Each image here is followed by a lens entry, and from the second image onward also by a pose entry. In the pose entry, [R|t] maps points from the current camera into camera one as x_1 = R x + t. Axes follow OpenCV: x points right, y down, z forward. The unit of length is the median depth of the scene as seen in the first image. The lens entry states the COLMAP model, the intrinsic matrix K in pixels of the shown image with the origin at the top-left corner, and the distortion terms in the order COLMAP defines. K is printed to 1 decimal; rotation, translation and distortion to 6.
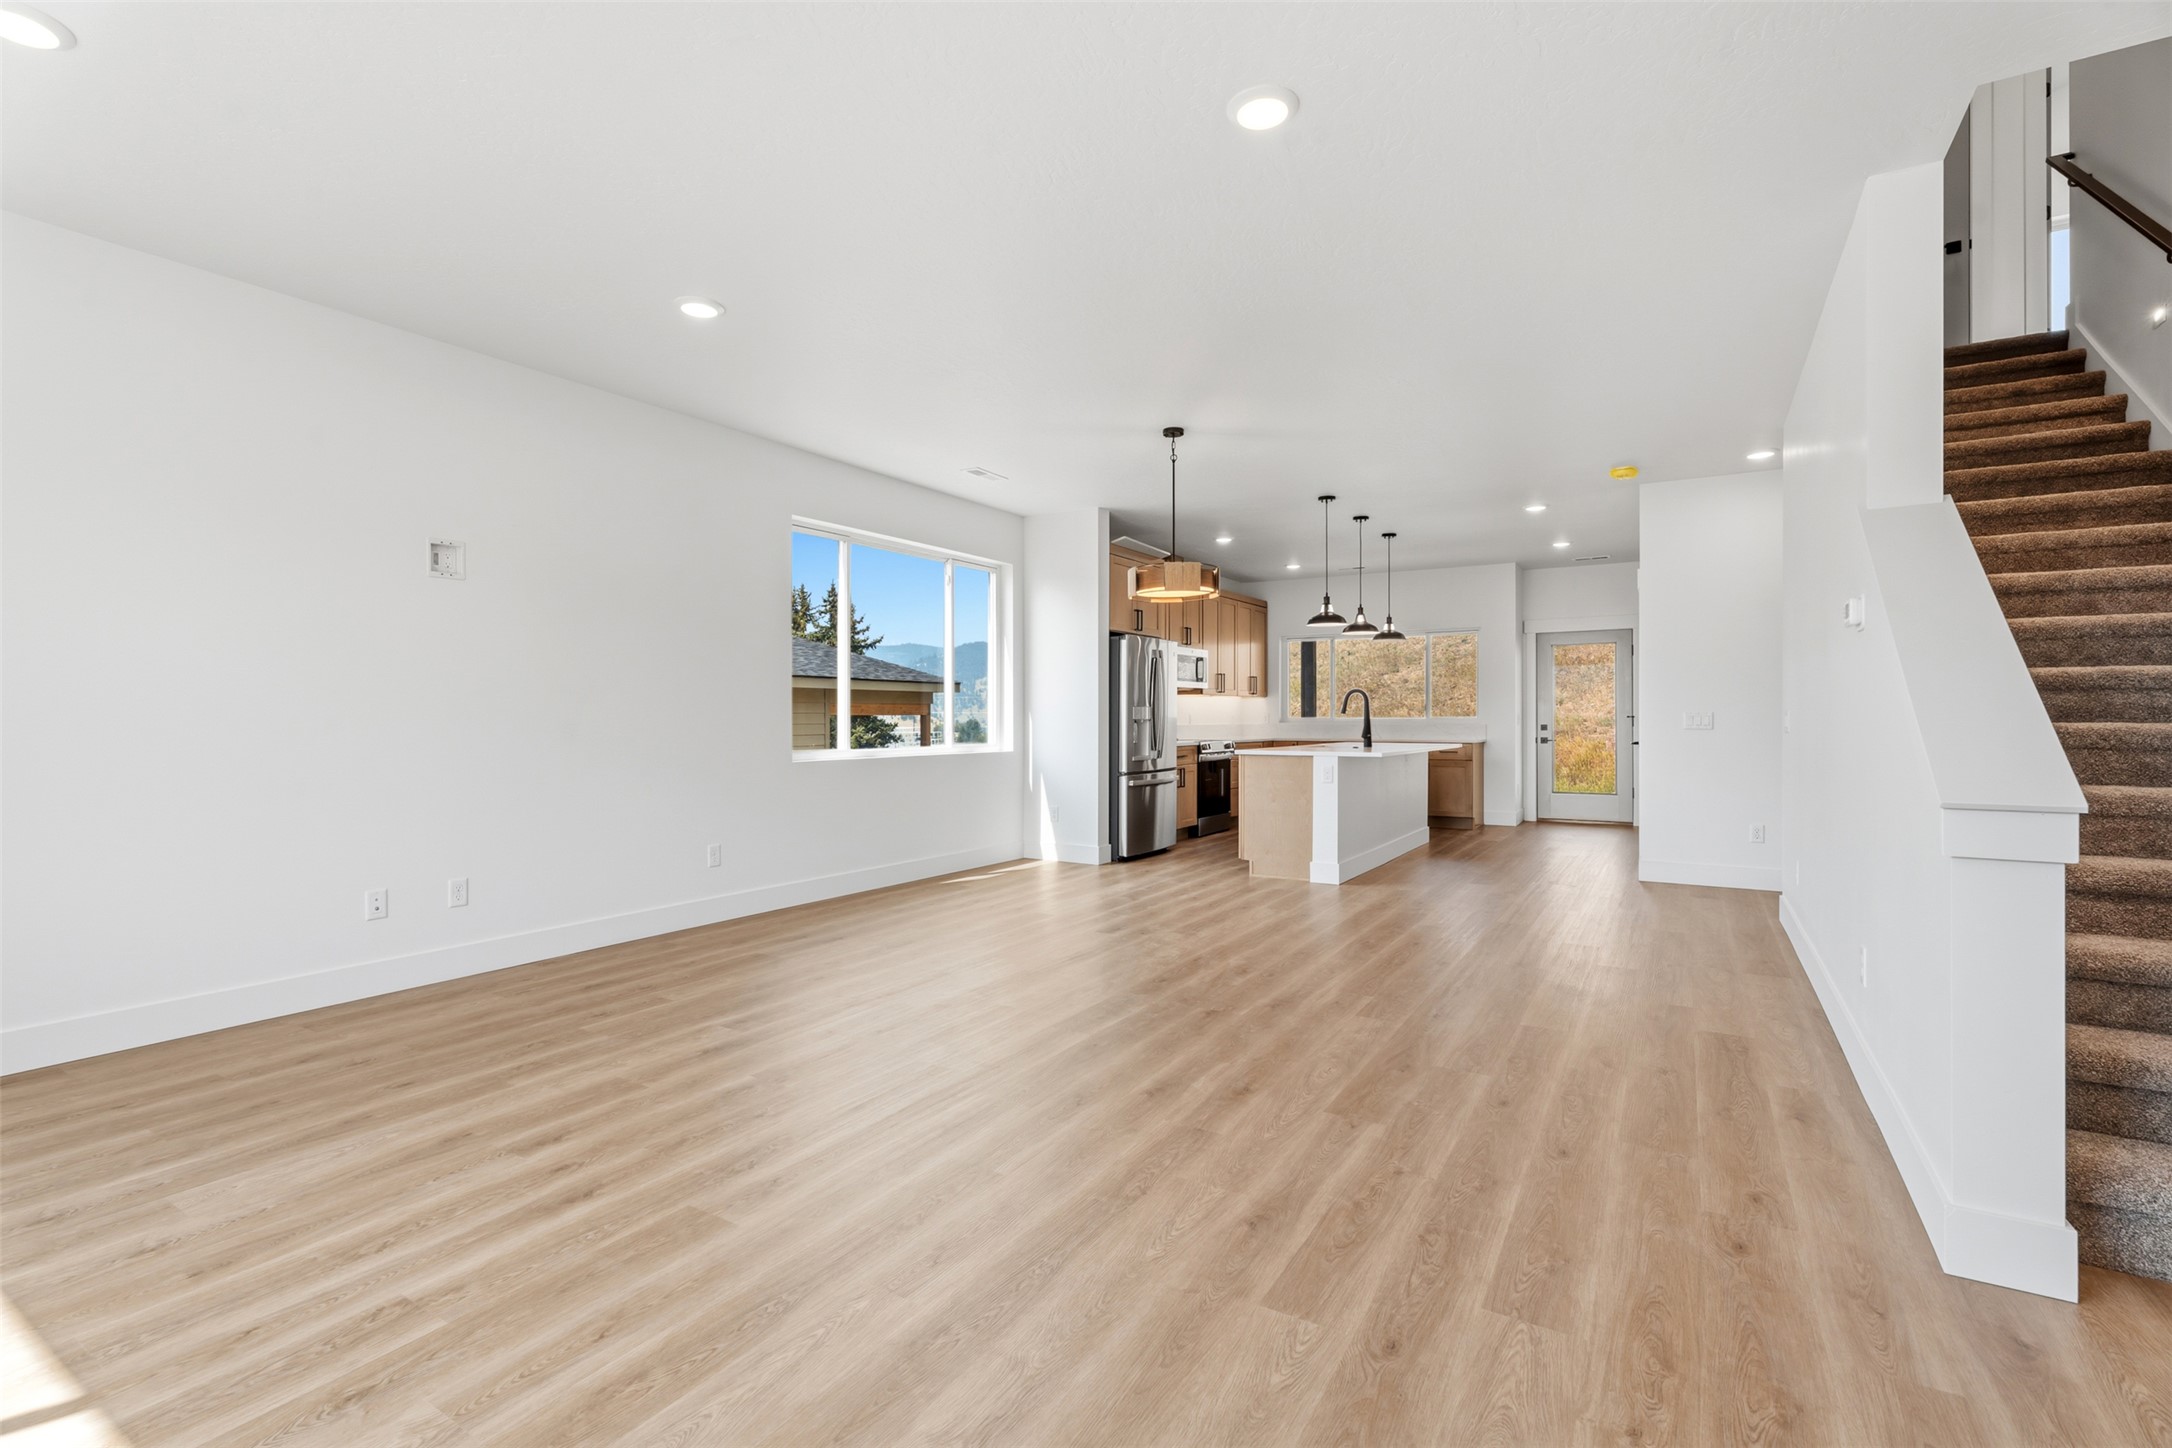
lens RADIAL K [[965.6, 0, 1082.4], [0, 965.6, 715.4], [0, 0, 1]] dist [0.002763, -0.000299]
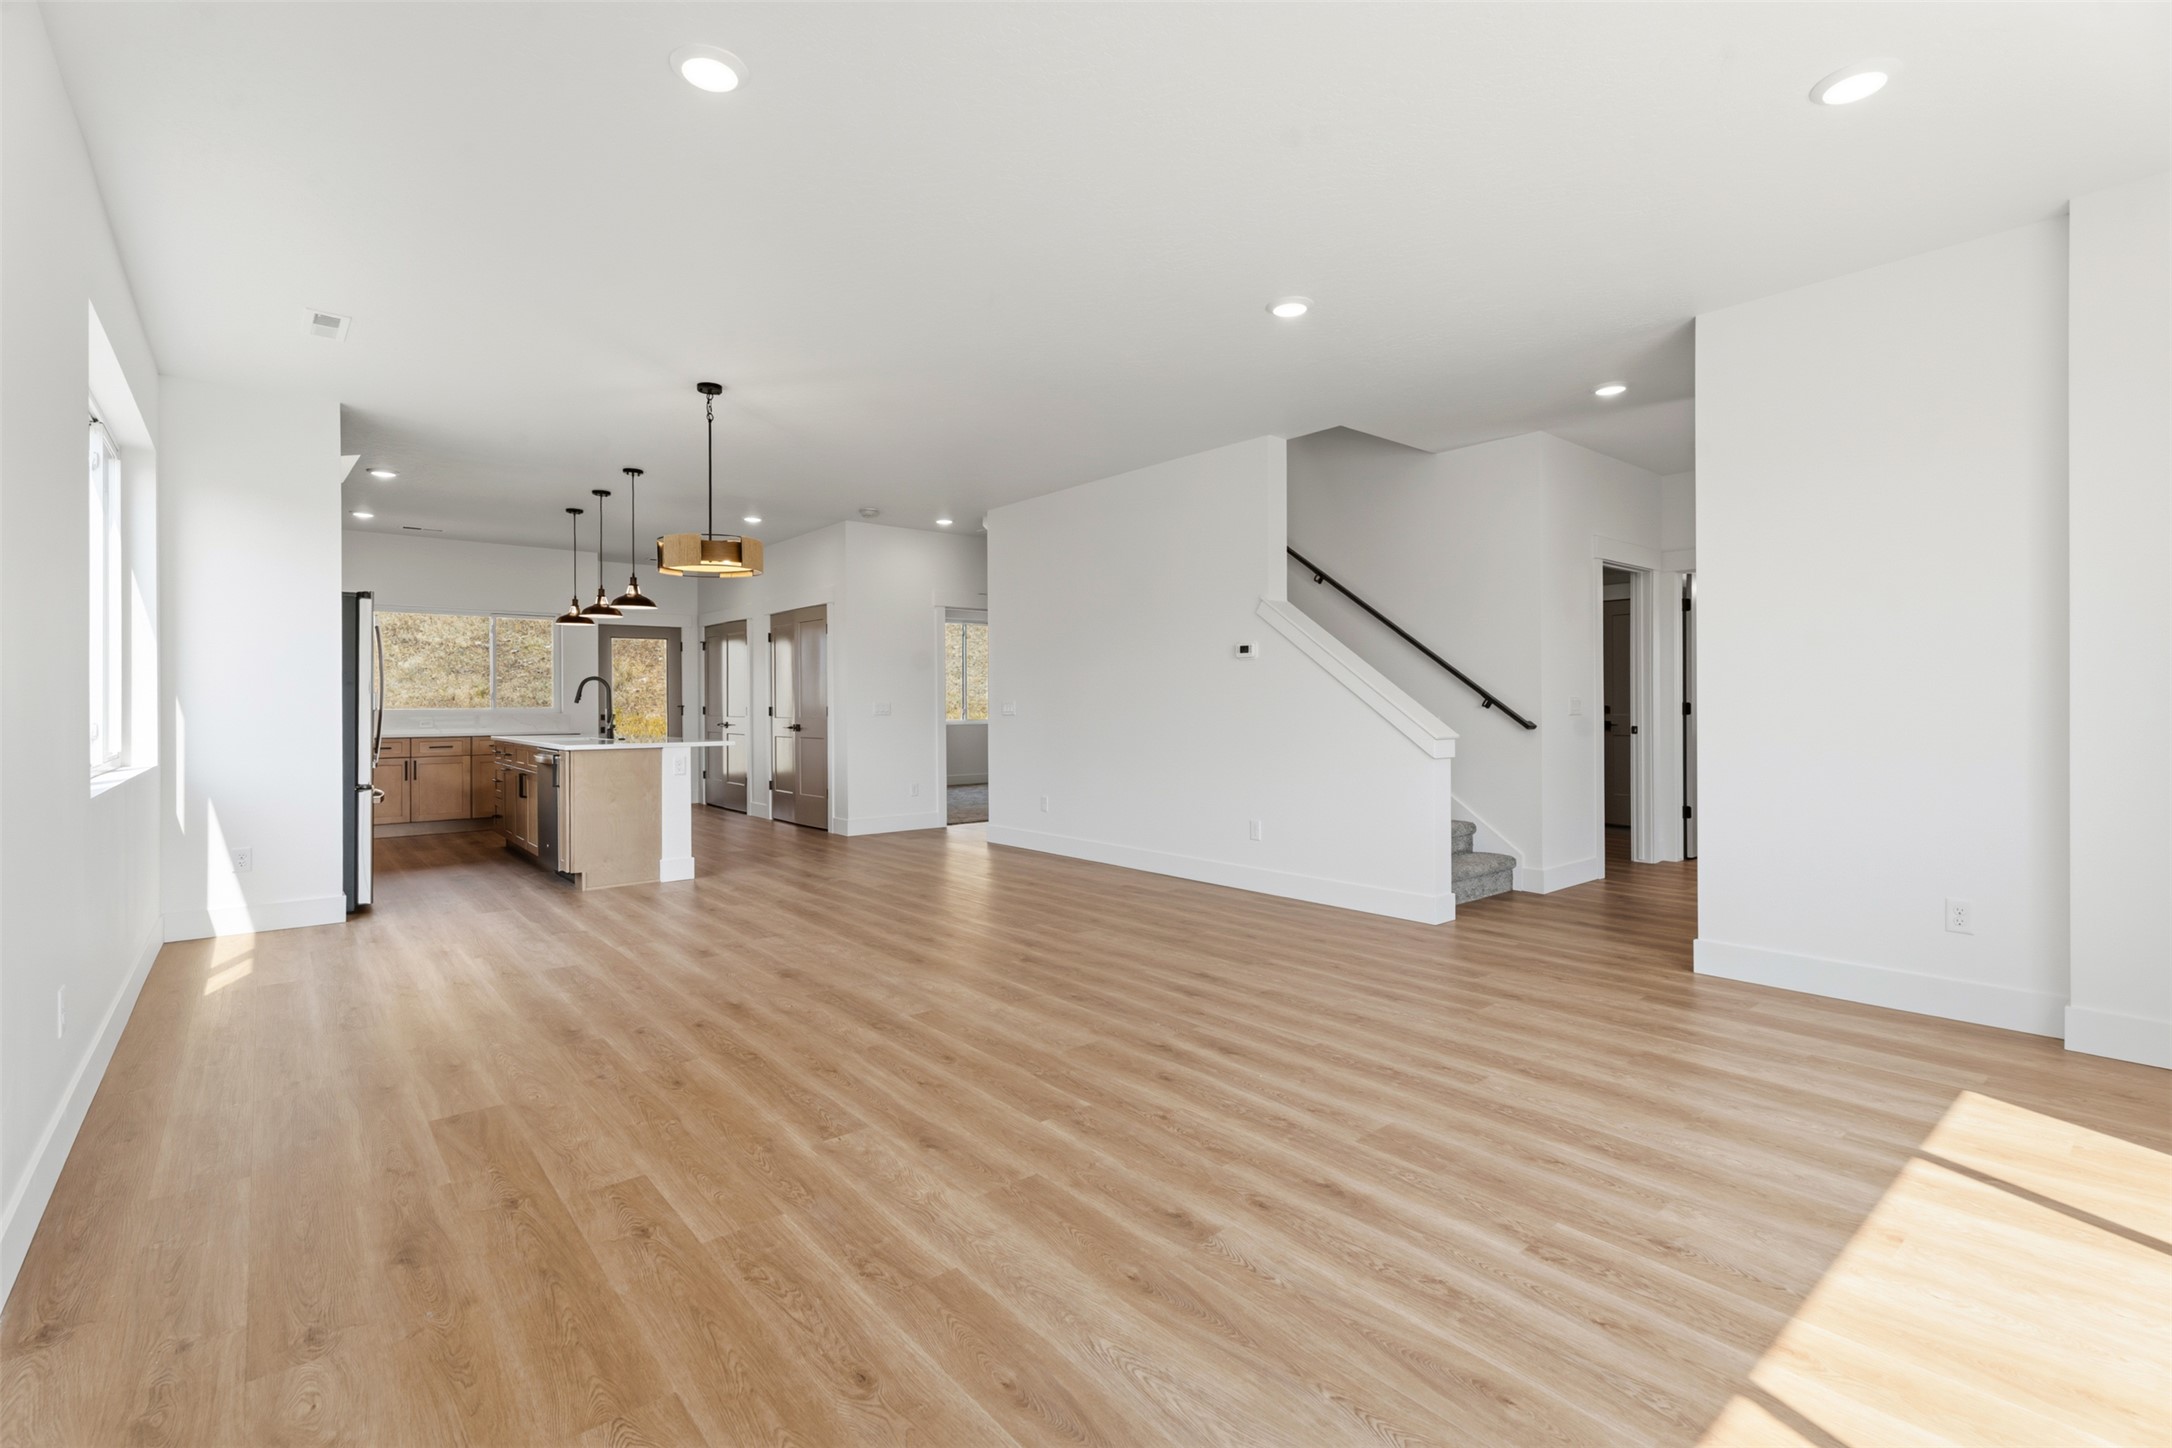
lens RADIAL K [[974.2, 0, 1075.9], [0, 974.2, 704.9], [0, 0, 1]] dist [0.010320, 0.000338]
pose [[0.314914, 0.001277, 0.949119, -0.476116], [0.001711, 0.999997, -0.001914, 0.002383], [-0.949119, 0.002227, 0.314910, 0.287269]]
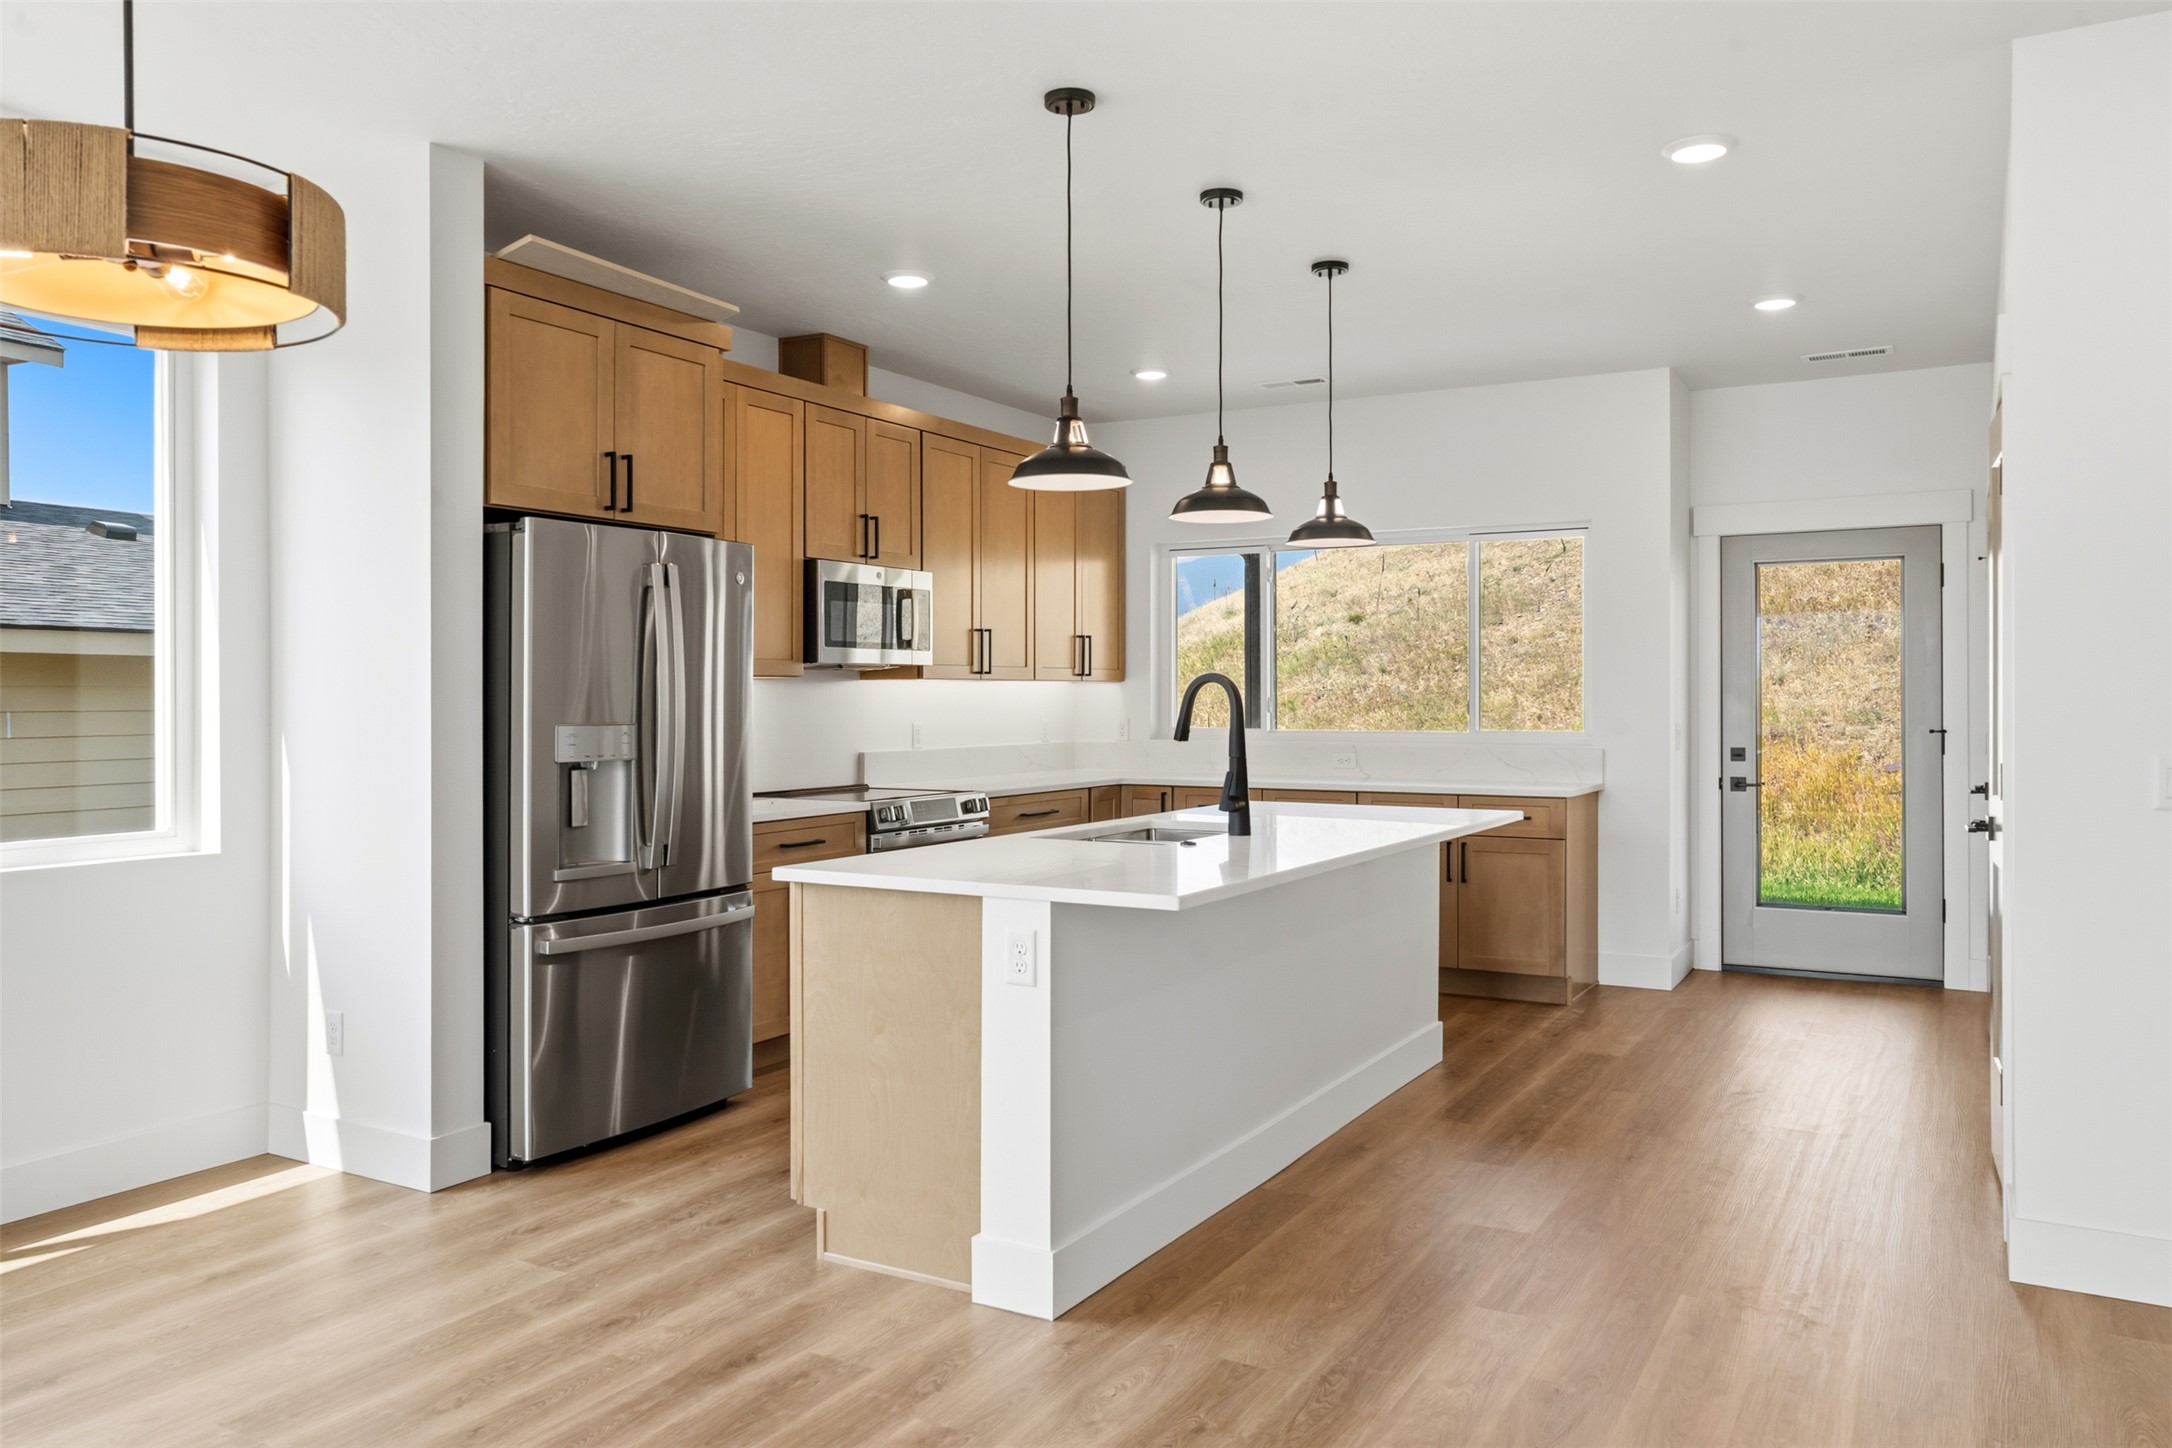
lens RADIAL K [[1534.6, 0, 1078.4], [0, 1534.6, 695.1], [0, 0, 1]] dist [0.000823, 0.000018]
pose [[0.999576, -0.000373, 0.029101, 0.227698], [0.000335, 0.999999, 0.001297, -0.020845], [-0.029102, -0.001287, 0.999576, 0.450579]]
